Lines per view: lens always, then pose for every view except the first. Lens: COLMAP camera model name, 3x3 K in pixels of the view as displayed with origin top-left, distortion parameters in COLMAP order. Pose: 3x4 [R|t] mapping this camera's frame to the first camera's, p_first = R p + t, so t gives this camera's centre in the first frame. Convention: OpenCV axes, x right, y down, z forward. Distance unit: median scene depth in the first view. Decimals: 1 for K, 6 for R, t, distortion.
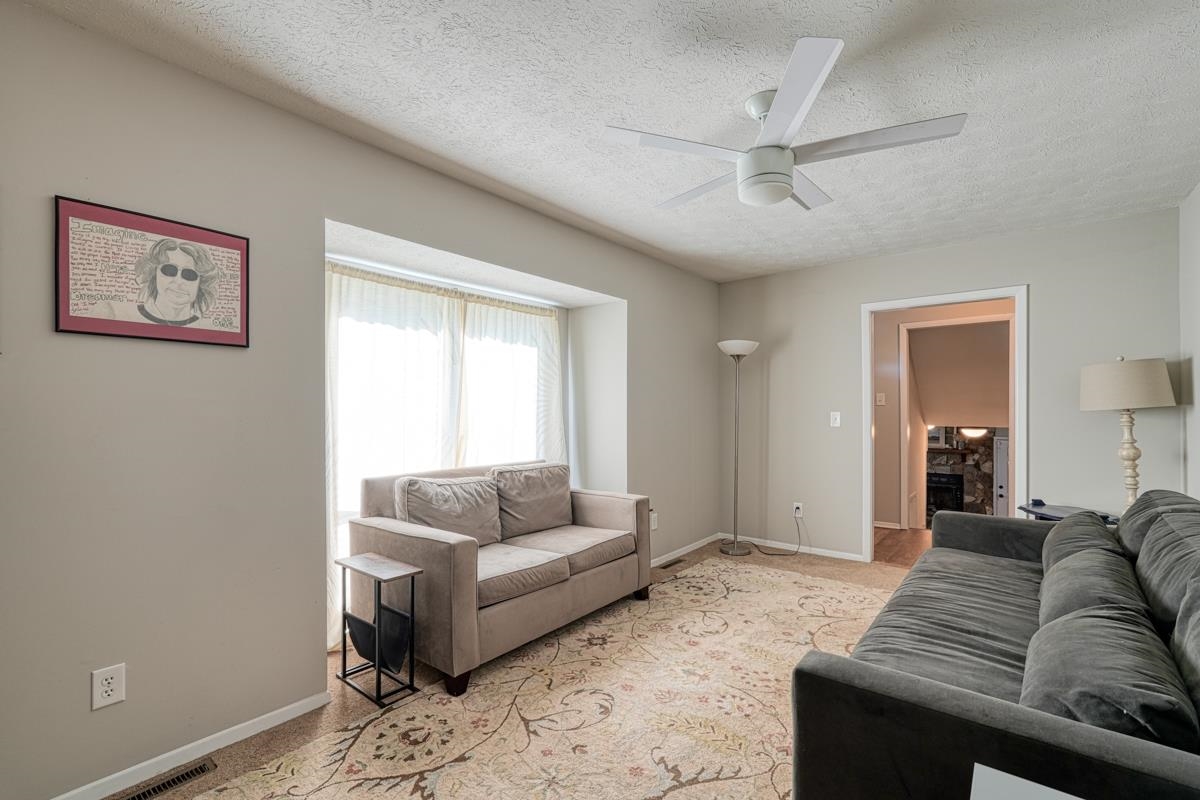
lens RADIAL K [[529.3, 0, 587.3], [0, 529.3, 411.1], [0, 0, 1]] dist [-0.012423, 0.005975]
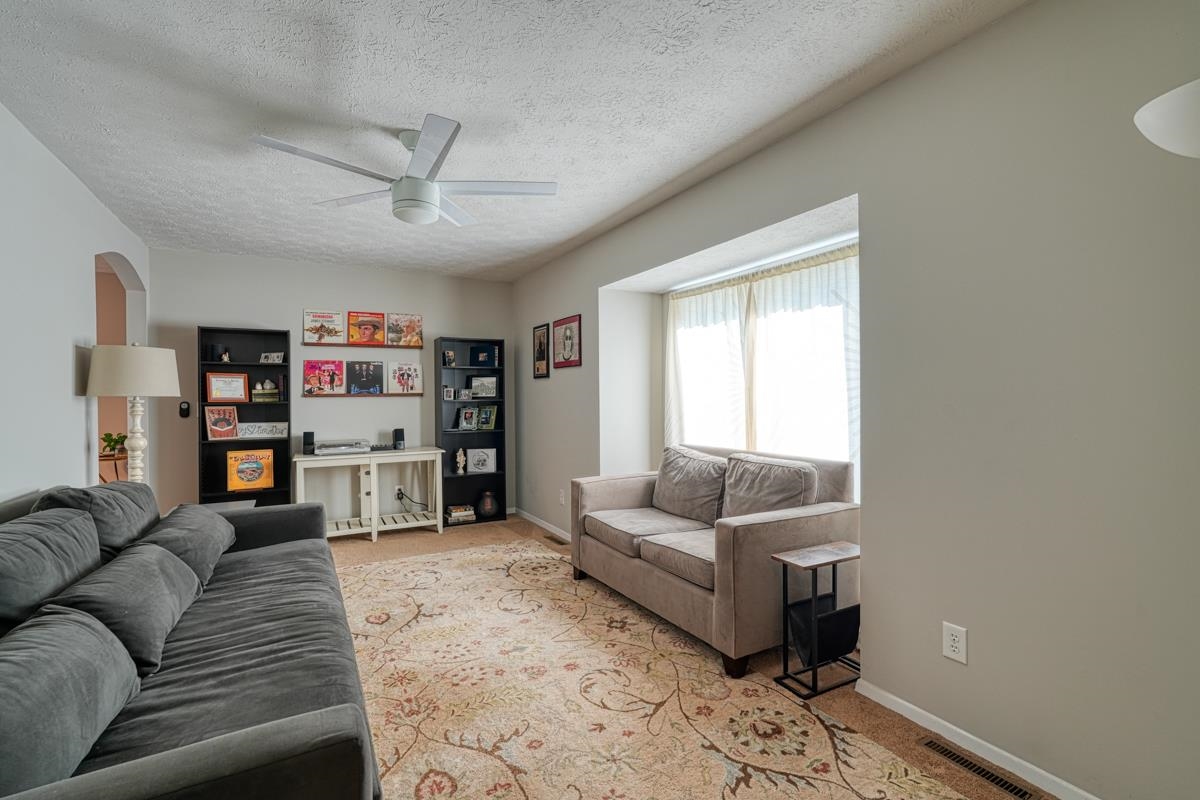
lens RADIAL K [[529.3, 0, 608.5], [0, 529.3, 399.0], [0, 0, 1]] dist [-0.012423, 0.005975]
pose [[-0.339173, 0.004318, -0.940714, 1.079531], [0.003004, 0.999989, 0.003508, 0.006830], [0.940719, -0.001636, -0.339182, 1.486868]]
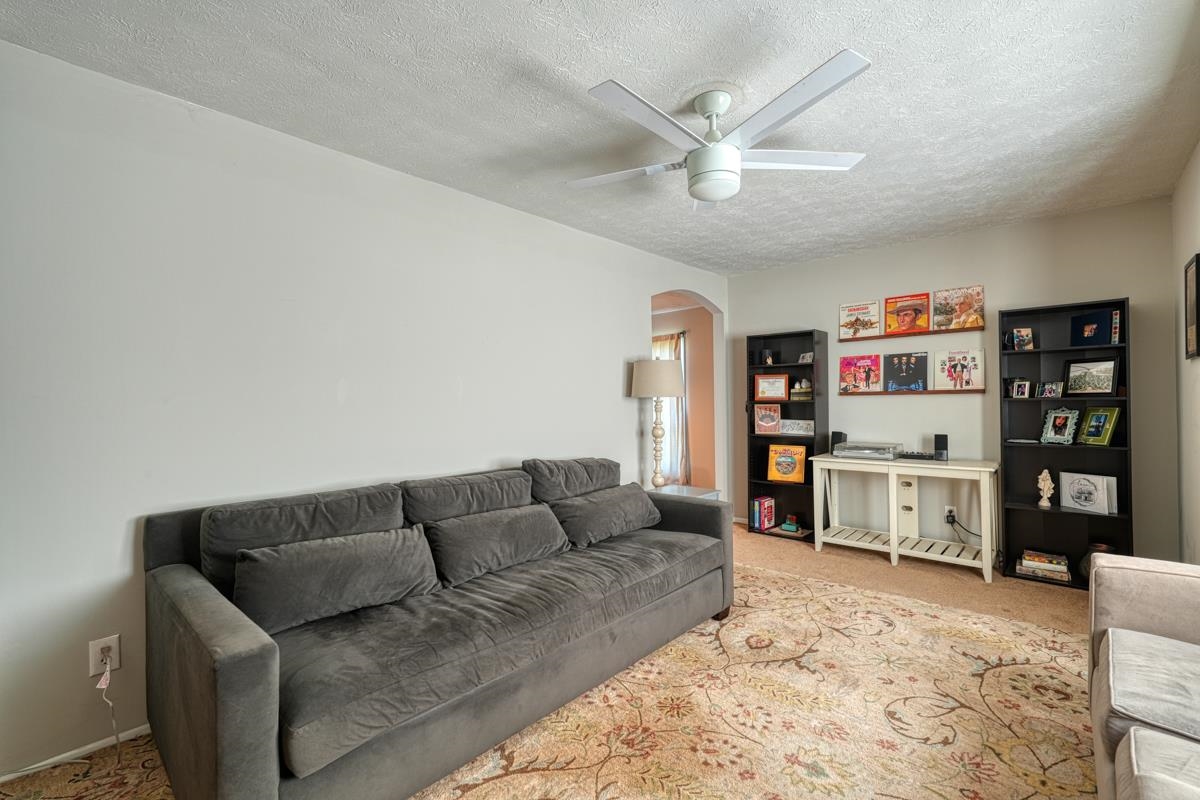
lens RADIAL K [[529.3, 0, 608.2], [0, 529.3, 397.6], [0, 0, 1]] dist [-0.012423, 0.005975]
pose [[-0.999598, 0.011578, 0.025864, 0.435897], [0.011606, 0.999932, 0.000936, 0.000108], [-0.025851, 0.001236, -0.999665, 1.673996]]
